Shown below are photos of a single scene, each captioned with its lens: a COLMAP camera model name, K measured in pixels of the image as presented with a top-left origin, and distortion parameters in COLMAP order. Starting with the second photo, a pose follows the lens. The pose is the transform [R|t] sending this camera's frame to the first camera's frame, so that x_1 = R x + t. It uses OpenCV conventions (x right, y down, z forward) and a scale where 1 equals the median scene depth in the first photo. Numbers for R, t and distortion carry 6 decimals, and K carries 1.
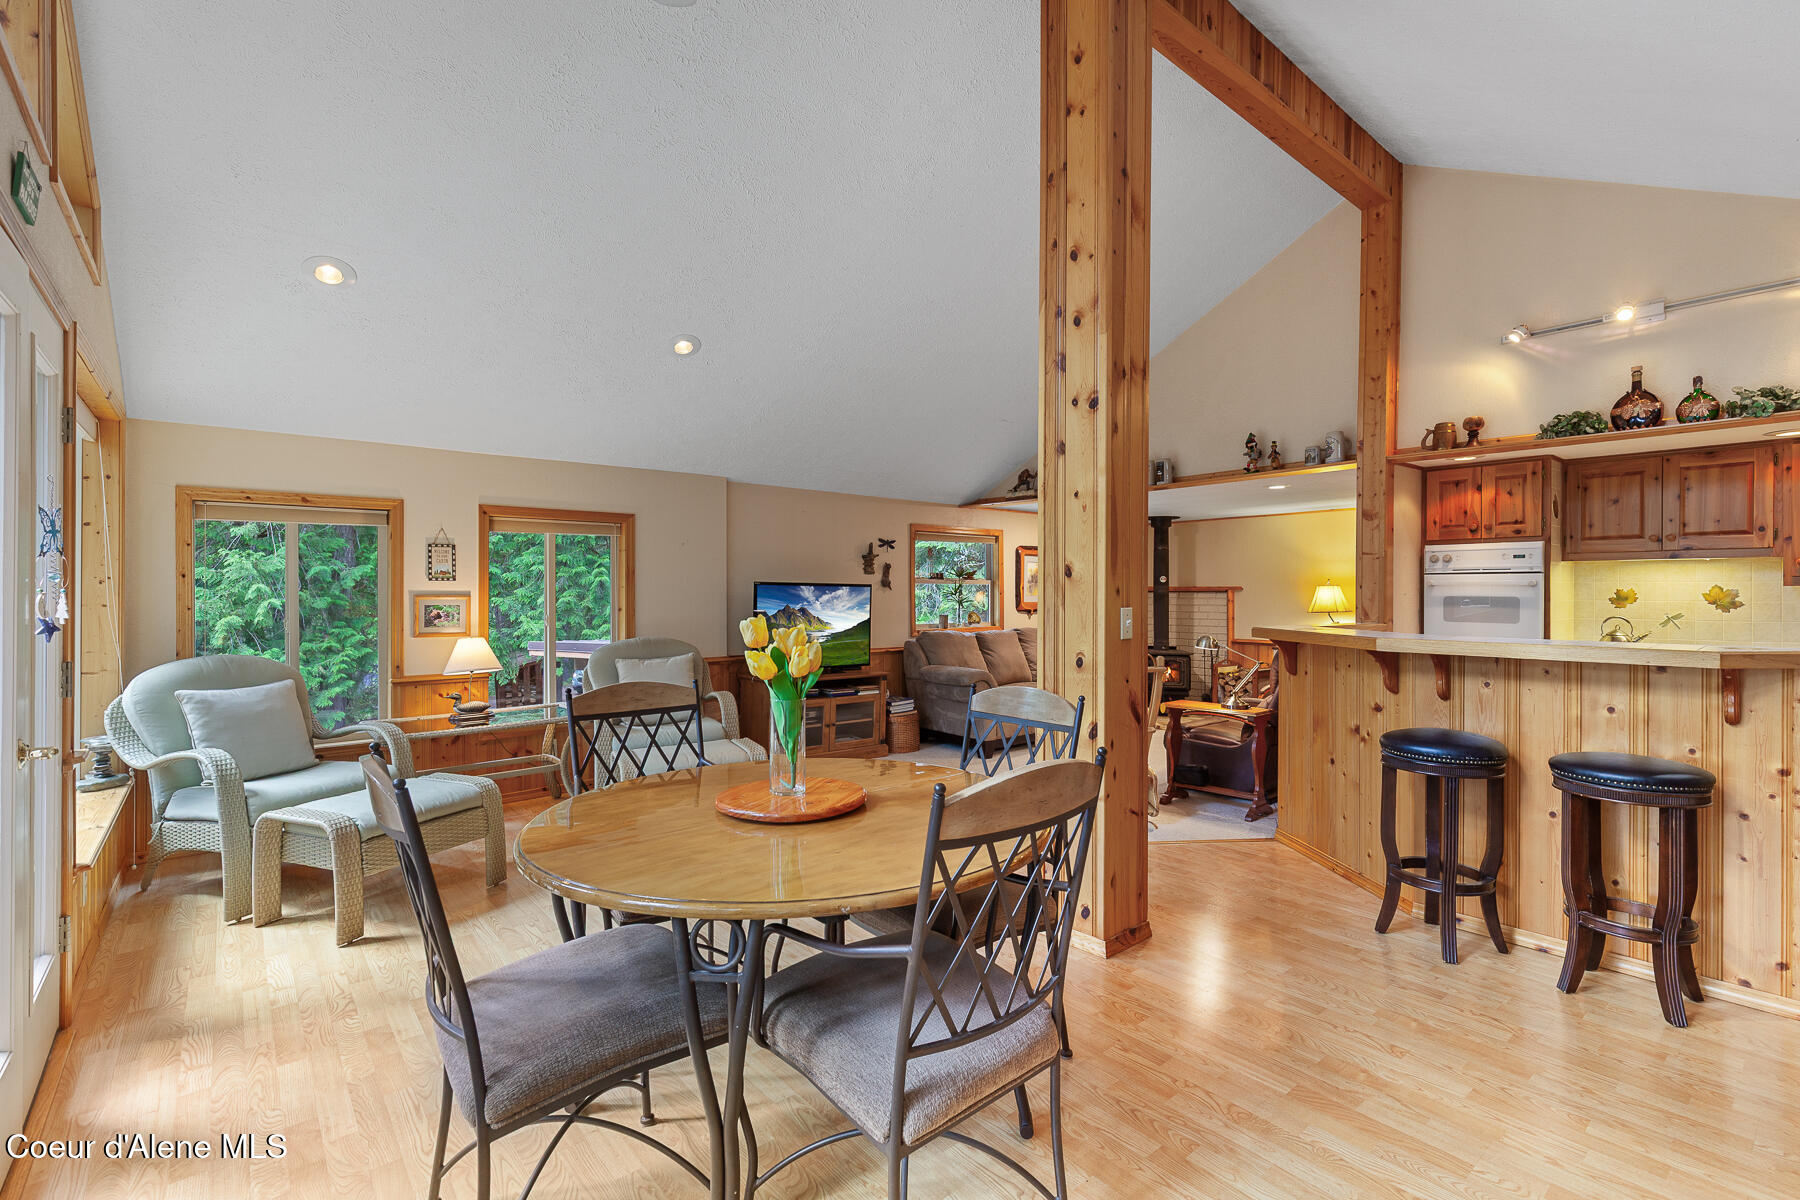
lens RADIAL K [[801.9, 0, 903.9], [0, 801.9, 596.7], [0, 0, 1]] dist [0.001926, 0.000326]
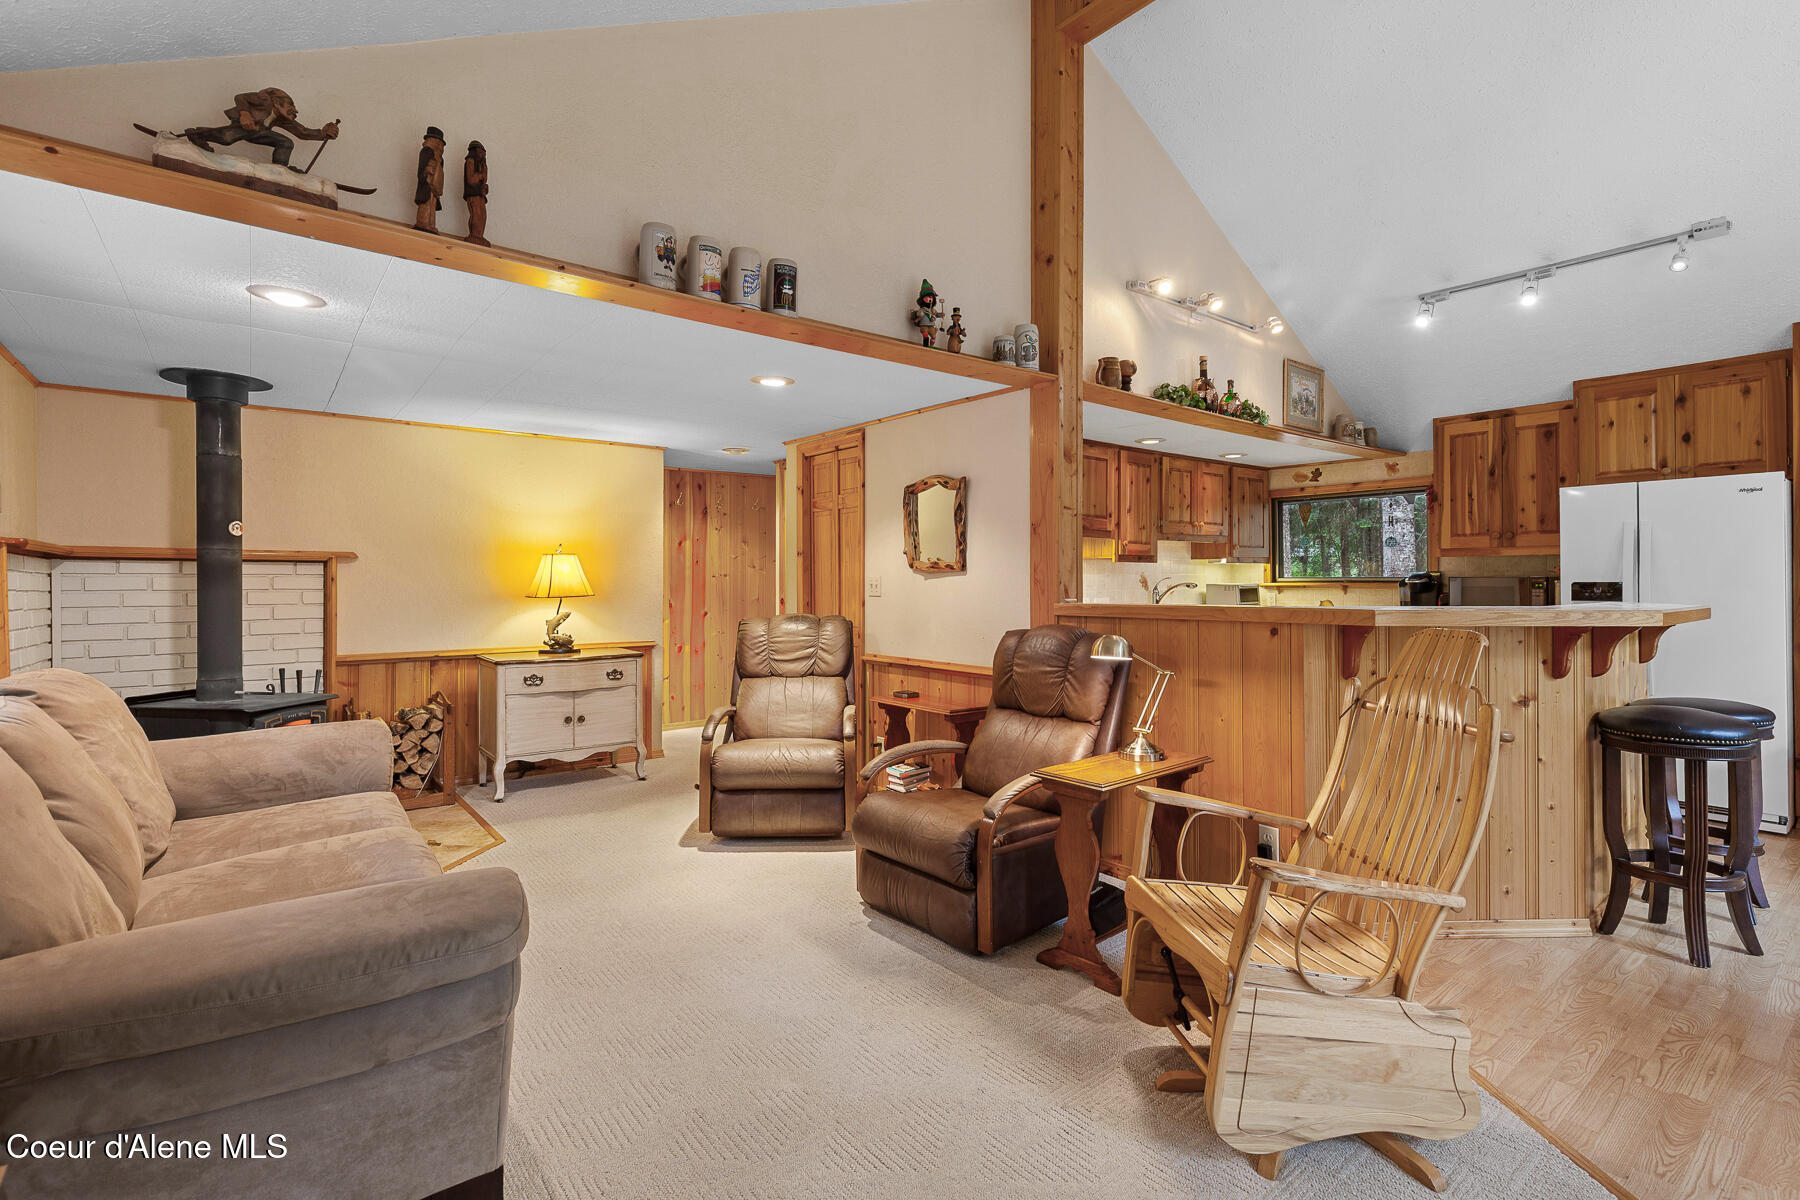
lens RADIAL K [[824.7, 0, 901.7], [0, 824.7, 578.4], [0, 0, 1]] dist [0.001026, -0.000073]
pose [[0.028999, 0.001019, 0.999579, -0.182658], [0.003845, 0.999992, -0.001131, 0.011133], [-0.999572, 0.003876, 0.028995, 1.180602]]
